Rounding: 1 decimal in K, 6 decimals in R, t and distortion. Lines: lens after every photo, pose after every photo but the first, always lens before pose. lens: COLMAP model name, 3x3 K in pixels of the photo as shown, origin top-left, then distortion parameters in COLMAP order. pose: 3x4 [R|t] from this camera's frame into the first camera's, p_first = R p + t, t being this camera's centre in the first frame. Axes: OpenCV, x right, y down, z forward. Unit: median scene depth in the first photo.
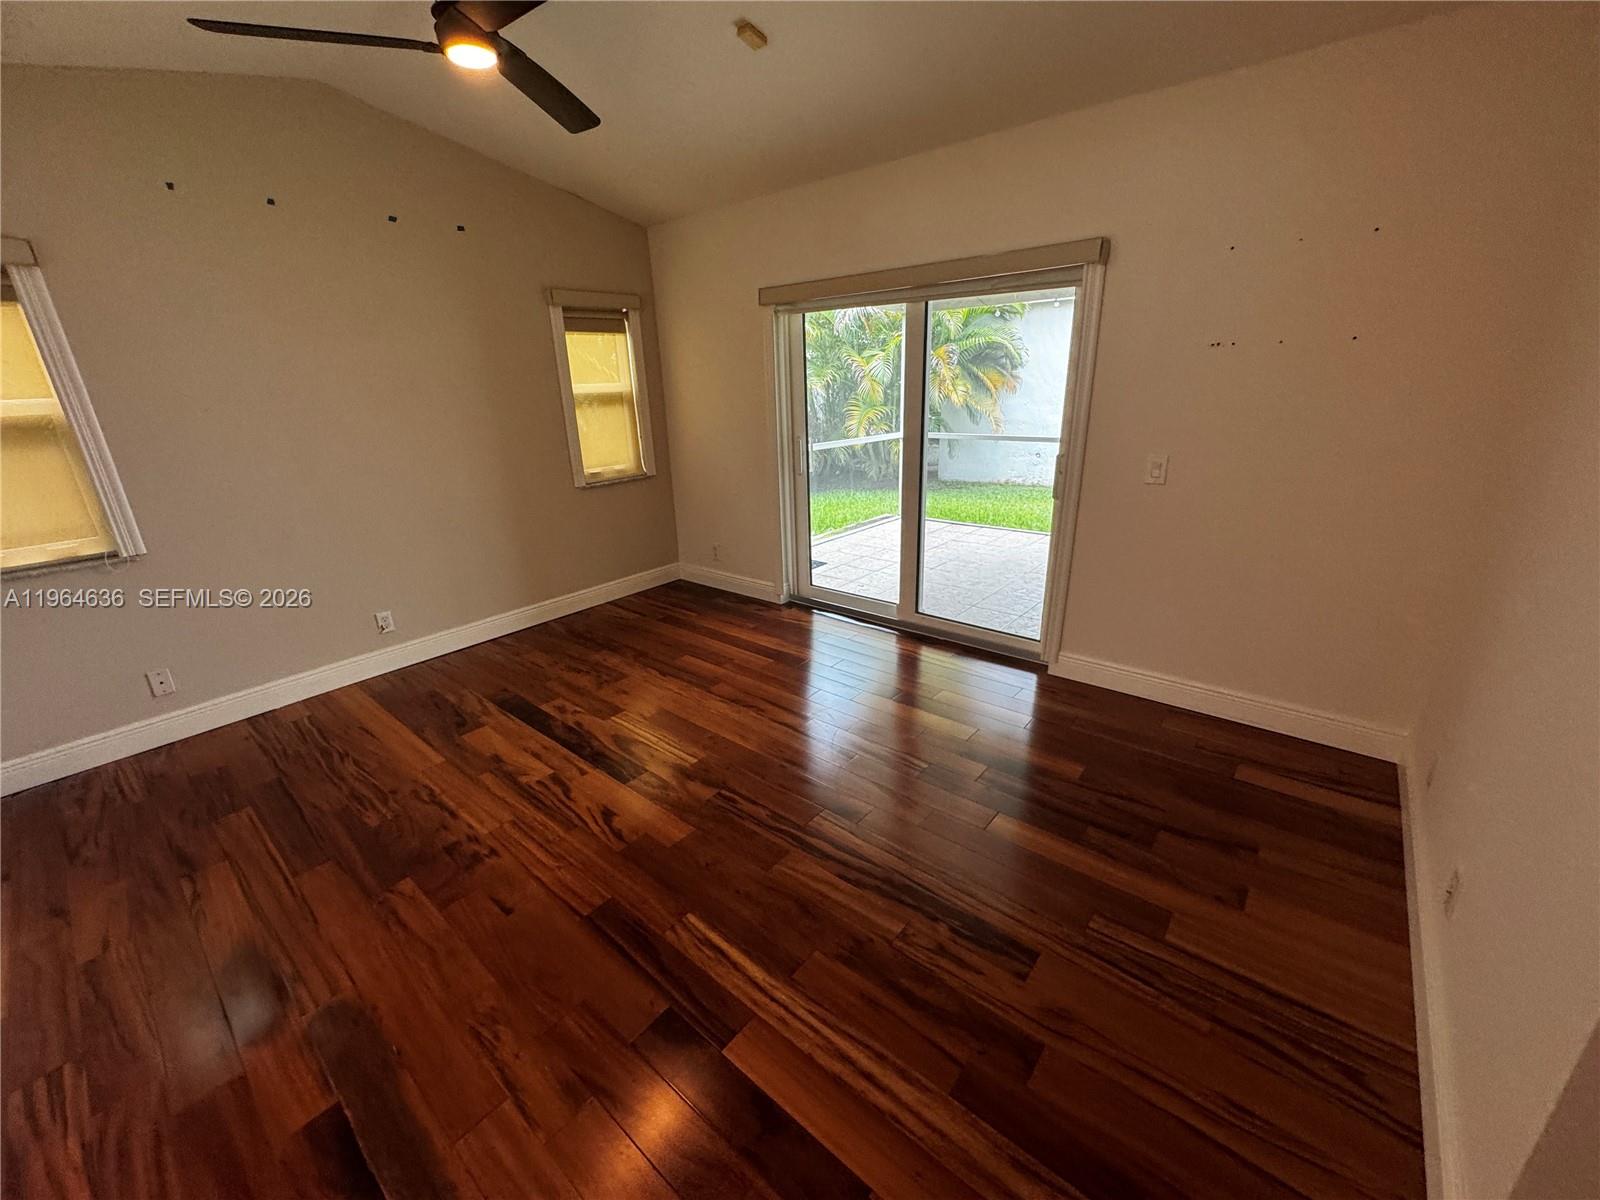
lens RADIAL K [[643.9, 0, 799.8], [0, 643.9, 594.5], [0, 0, 1]] dist [-0.001260, 0.000814]
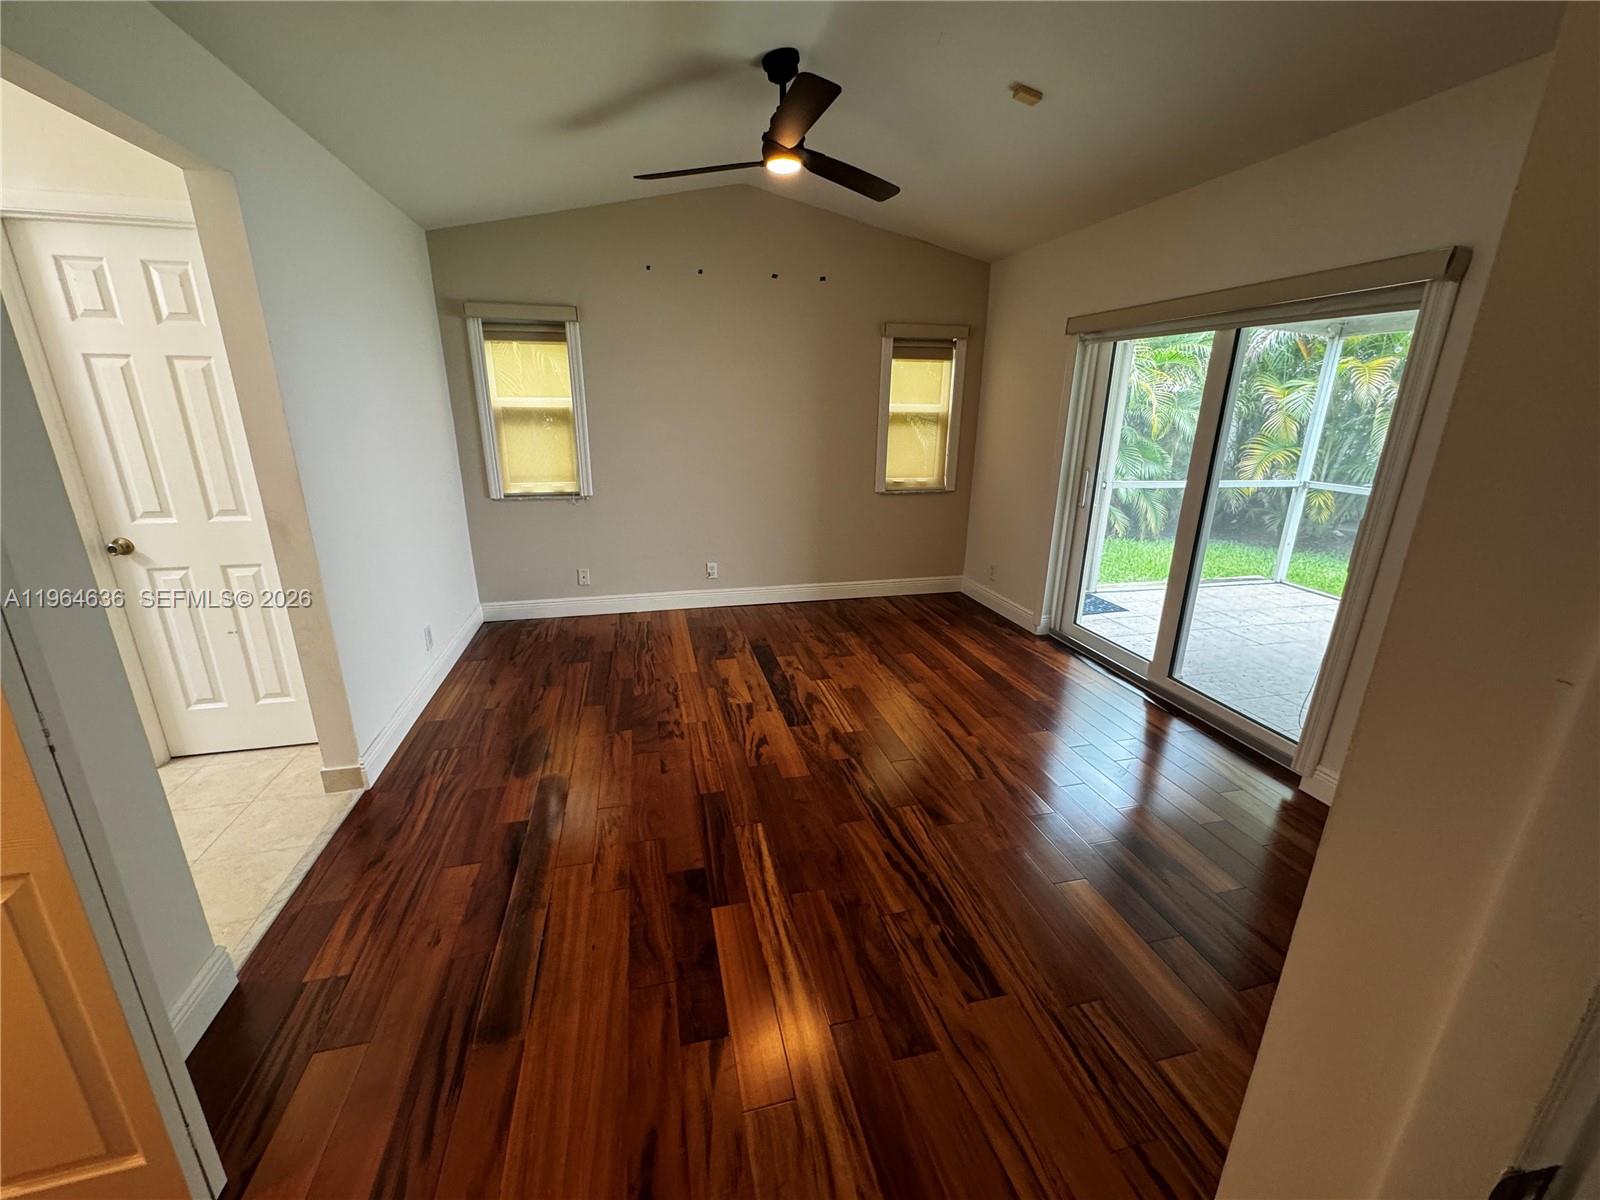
lens RADIAL K [[643.9, 0, 796.2], [0, 643.9, 595.4], [0, 0, 1]] dist [-0.001260, 0.000814]
pose [[0.804878, 0.209426, -0.555259, 0.269938], [-0.224074, 0.973648, 0.042421, -0.003938], [0.549511, 0.090275, 0.830595, -0.025672]]
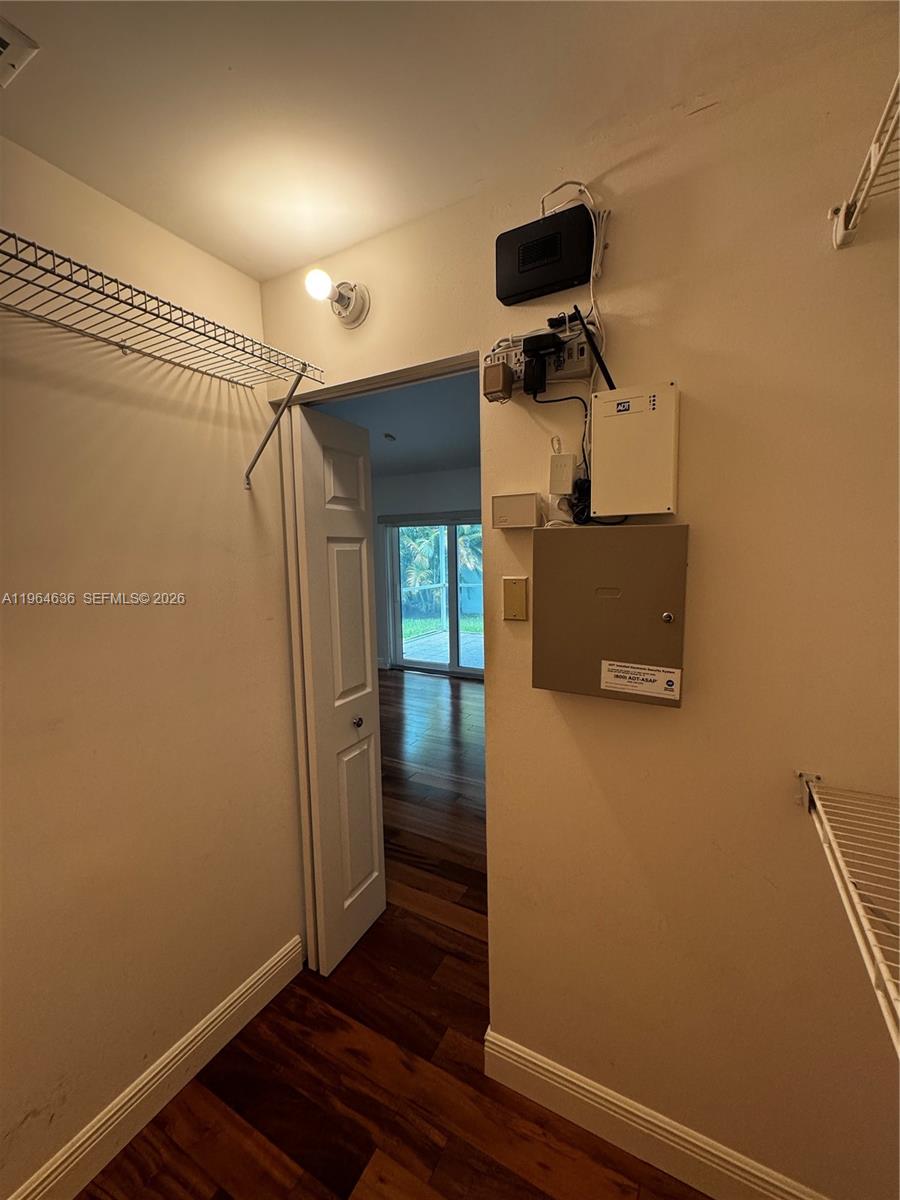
lens RADIAL K [[482.9, 0, 453.7], [0, 482.9, 598.8], [0, 0, 1]] dist [-0.001260, 0.000814]
pose [[0.980447, -0.009005, 0.196578, -0.149439], [0.052800, 0.974360, -0.218711, 0.174283], [-0.189569, 0.224814, 0.955784, -0.578227]]
